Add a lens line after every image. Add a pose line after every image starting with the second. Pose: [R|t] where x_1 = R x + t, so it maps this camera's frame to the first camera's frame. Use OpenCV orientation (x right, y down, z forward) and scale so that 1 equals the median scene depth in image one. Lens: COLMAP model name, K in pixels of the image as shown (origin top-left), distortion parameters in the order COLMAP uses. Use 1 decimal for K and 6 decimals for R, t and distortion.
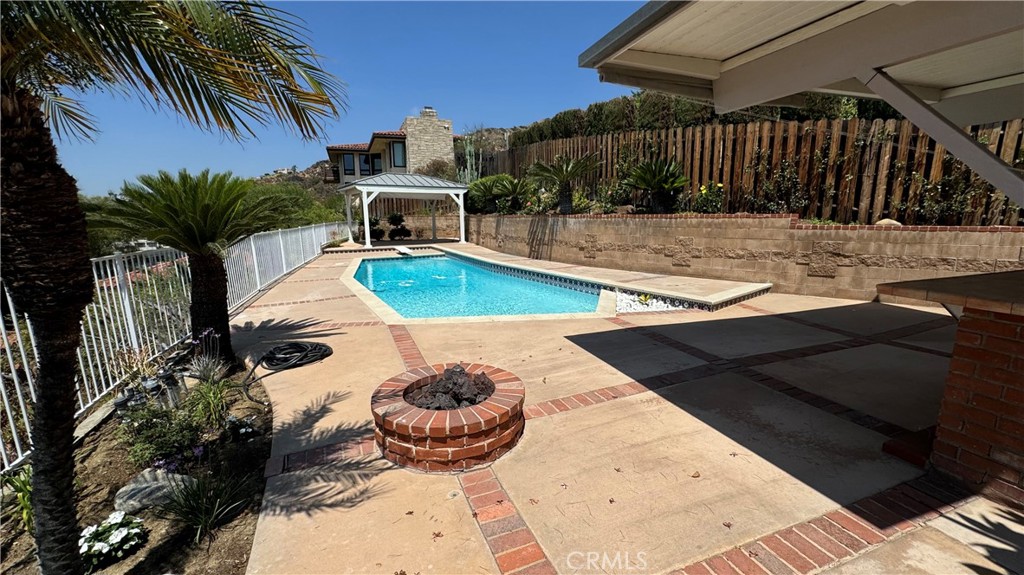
lens RADIAL K [[429.3, 0, 512.0], [0, 429.3, 287.5], [0, 0, 1]] dist [-0.000116, -0.000009]
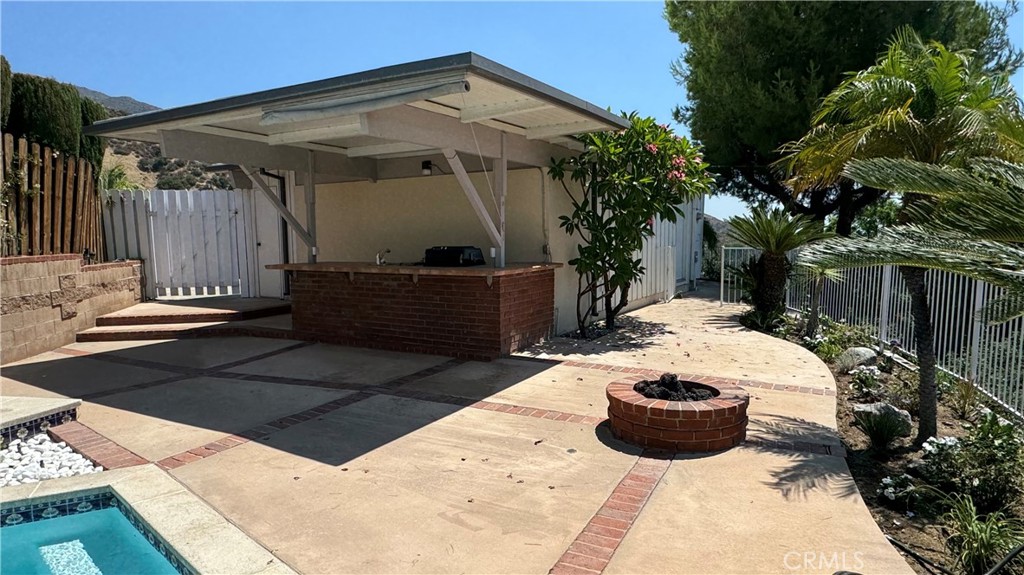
lens RADIAL K [[565.5, 0, 512.0], [0, 565.5, 287.5], [0, 0, 1]] dist [-0.002049, -0.000712]
pose [[-0.646170, -0.060383, 0.760801, -0.680830], [0.146281, 0.968584, 0.201114, -0.266793], [-0.749044, 0.241244, -0.617037, 1.516658]]
